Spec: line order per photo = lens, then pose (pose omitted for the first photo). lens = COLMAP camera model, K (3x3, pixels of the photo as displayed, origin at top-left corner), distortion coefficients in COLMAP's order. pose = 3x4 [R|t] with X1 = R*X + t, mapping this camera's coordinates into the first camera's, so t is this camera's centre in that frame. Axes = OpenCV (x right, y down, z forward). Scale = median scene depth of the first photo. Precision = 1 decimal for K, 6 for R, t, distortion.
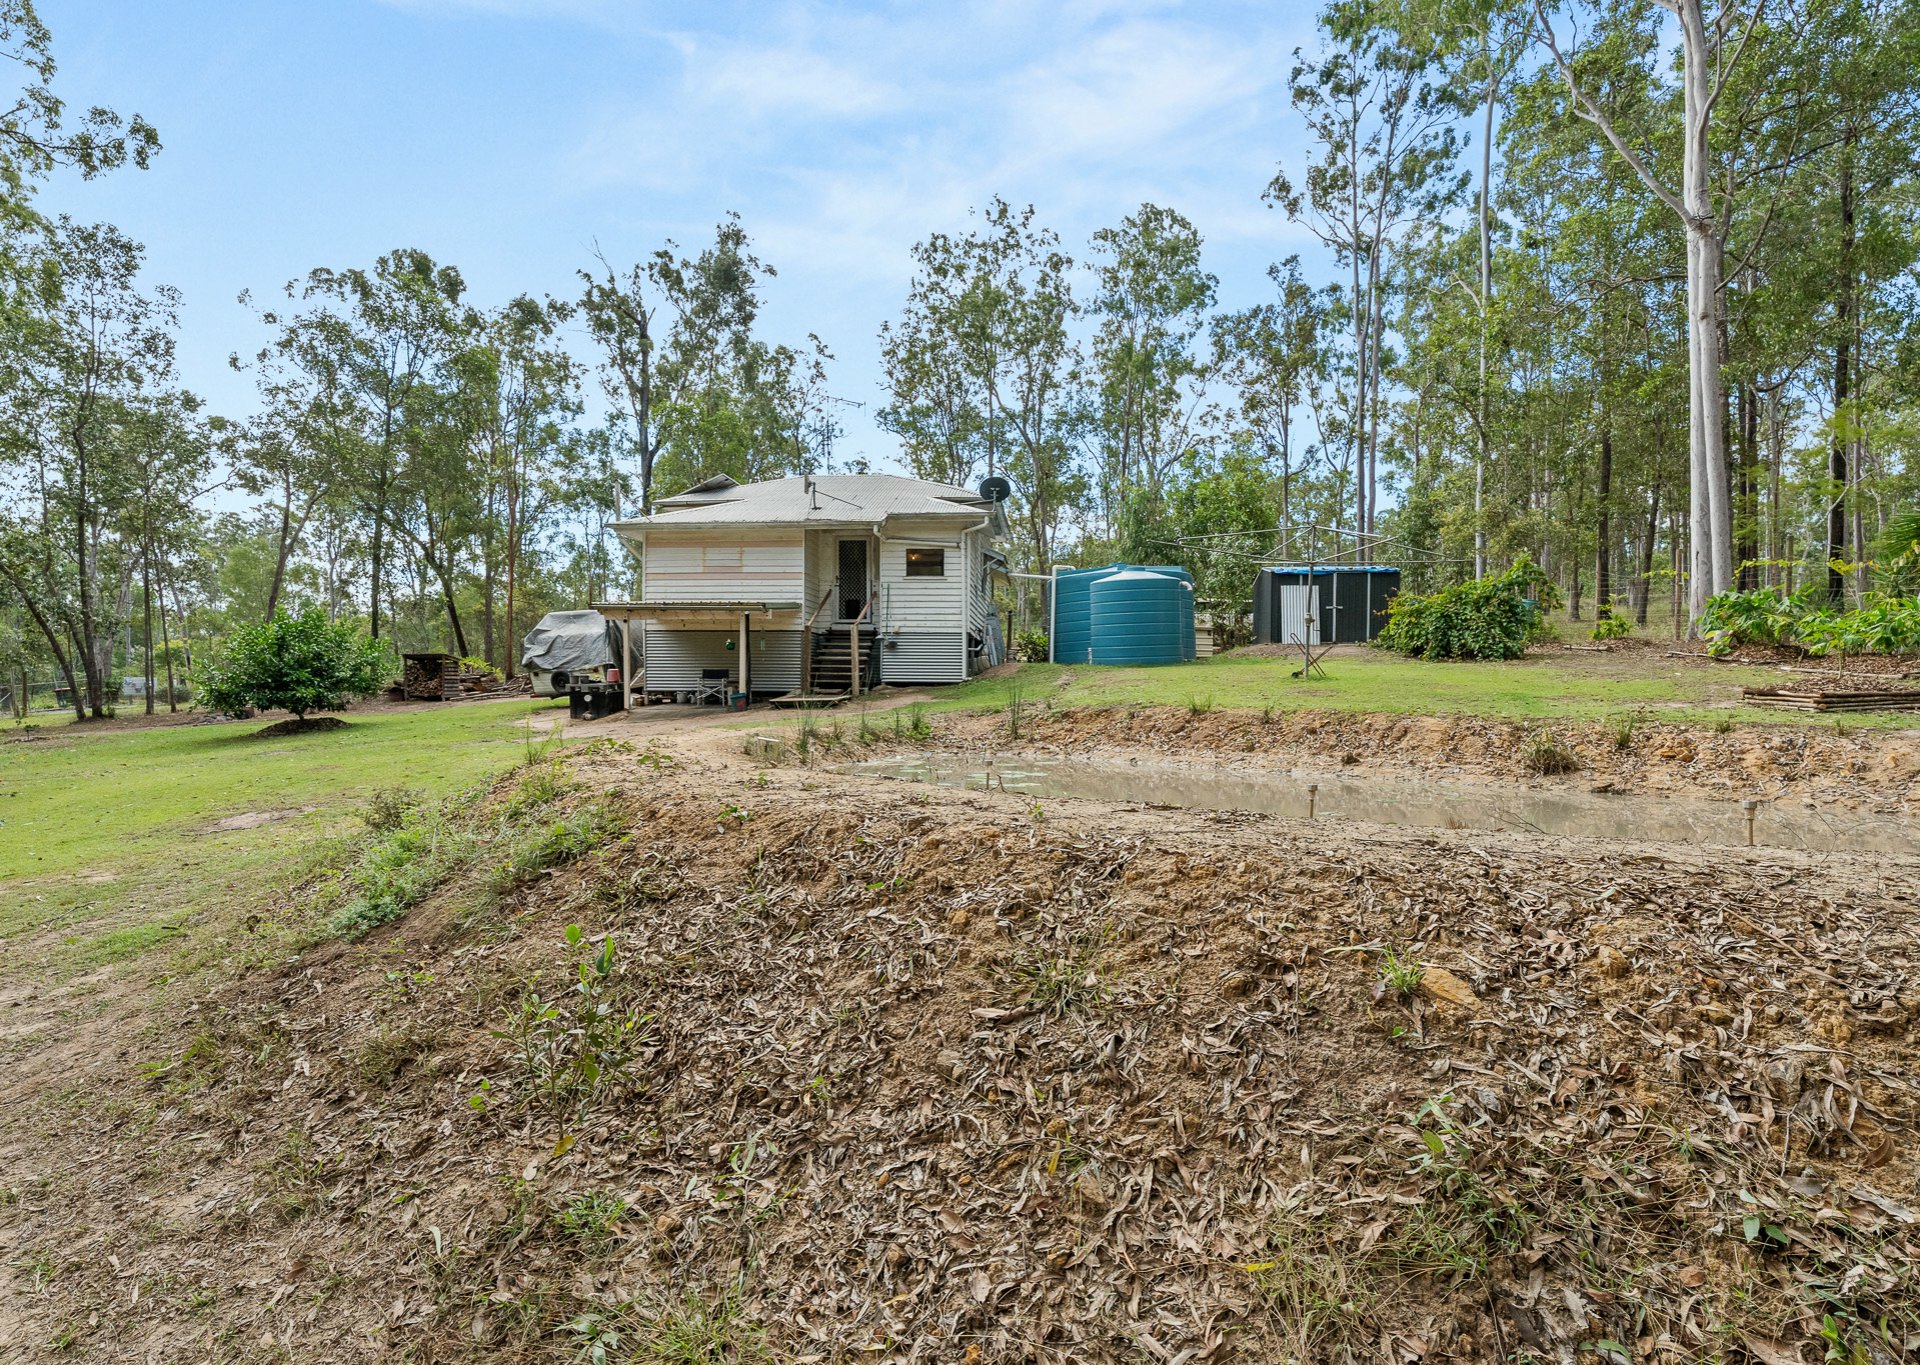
lens RADIAL K [[913.6, 0, 960.0], [0, 913.6, 682.5], [0, 0, 1]] dist [0.003278, 0.000120]
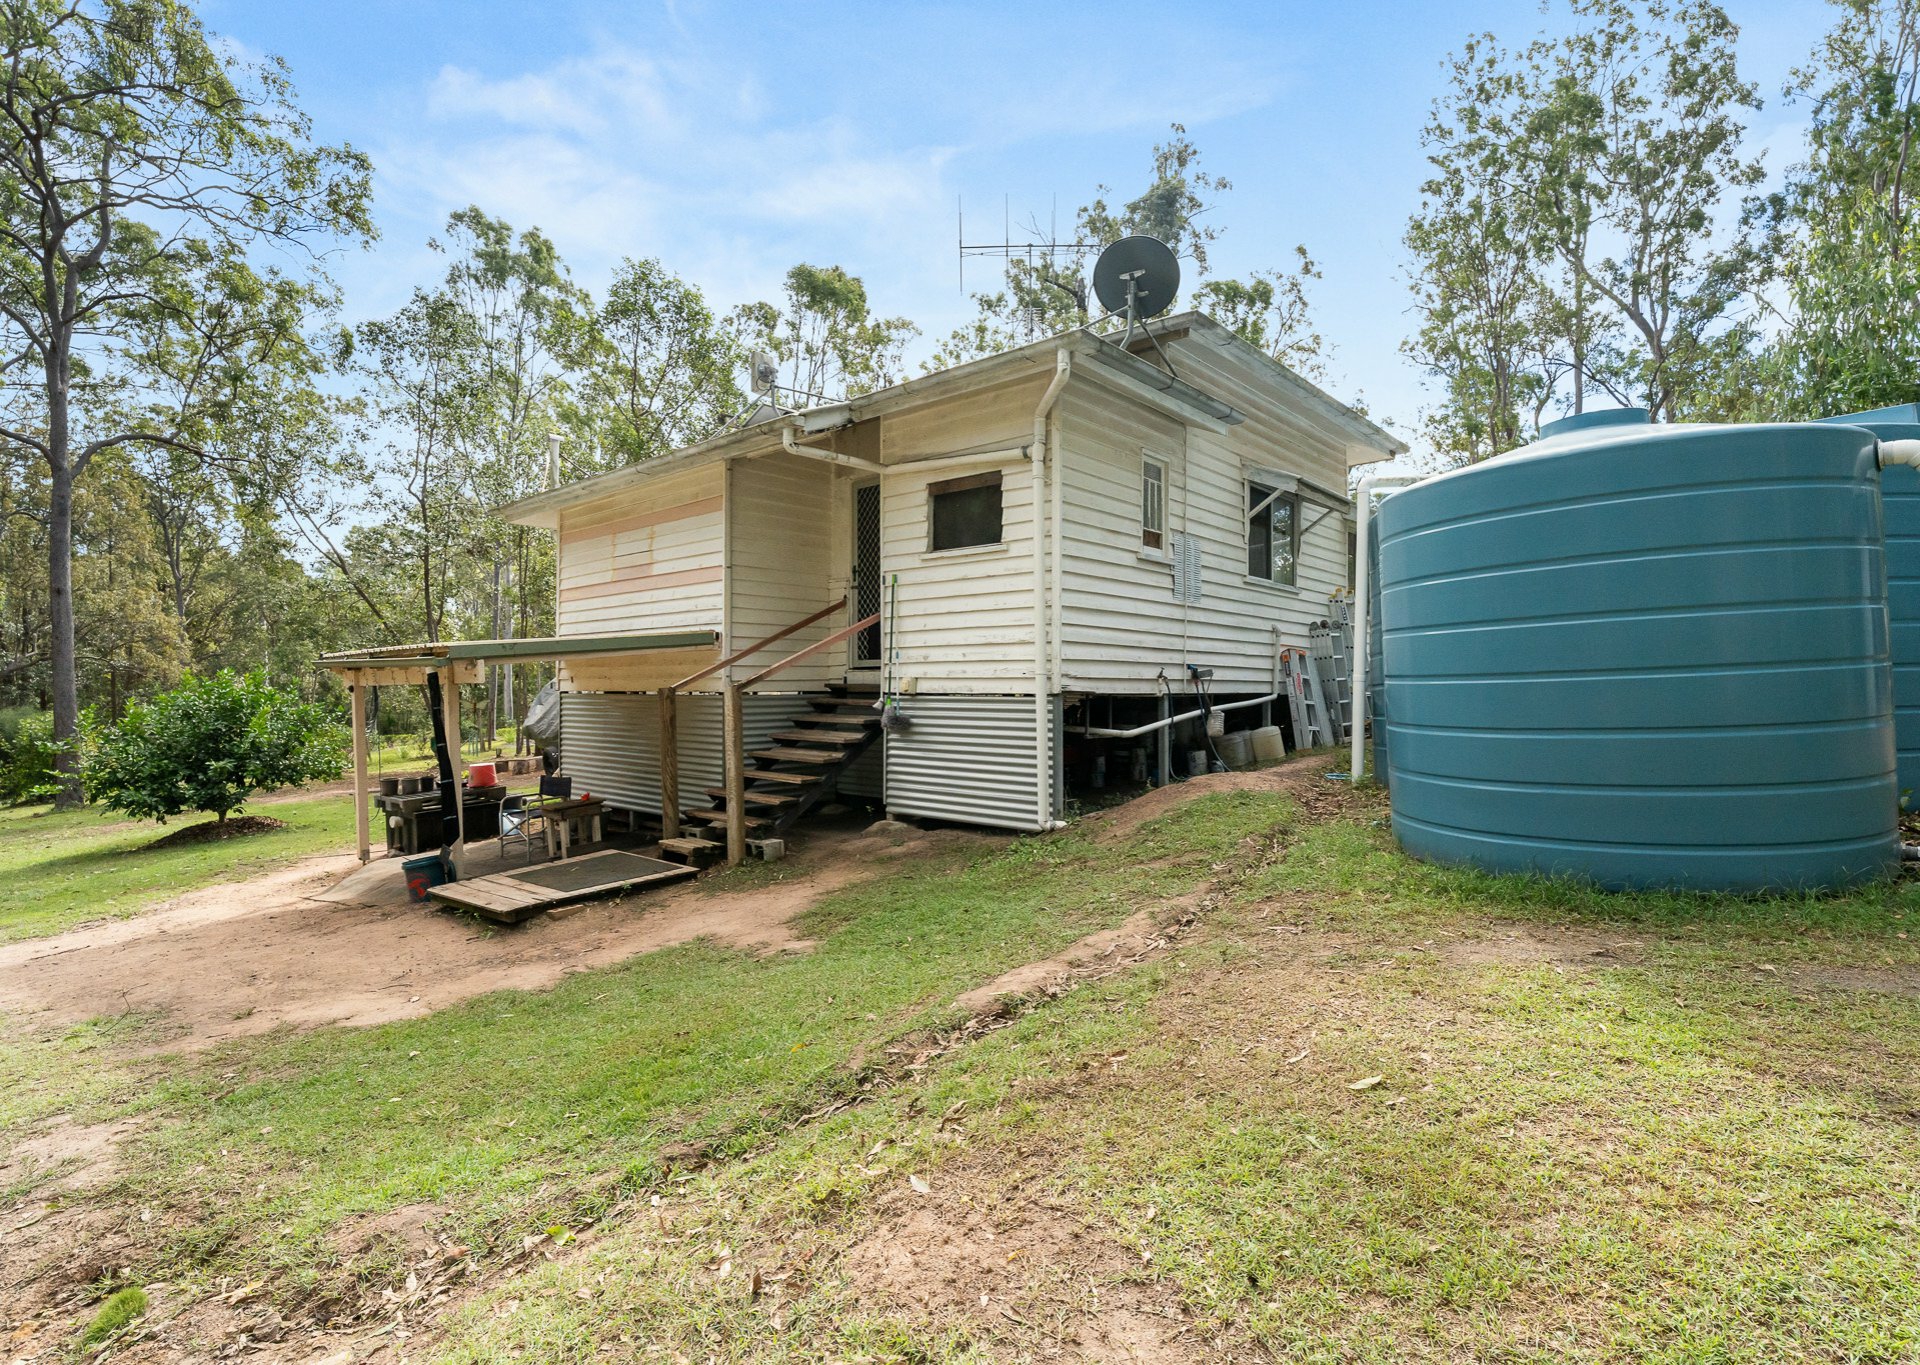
lens RADIAL K [[913.6, 0, 960.0], [0, 913.6, 682.5], [0, 0, 1]] dist [0.003278, 0.000120]
pose [[0.806949, -0.010759, -0.590522, 0.188698], [0.005839, 0.999931, -0.010238, -0.054418], [0.590592, 0.004814, 0.806956, 0.680224]]
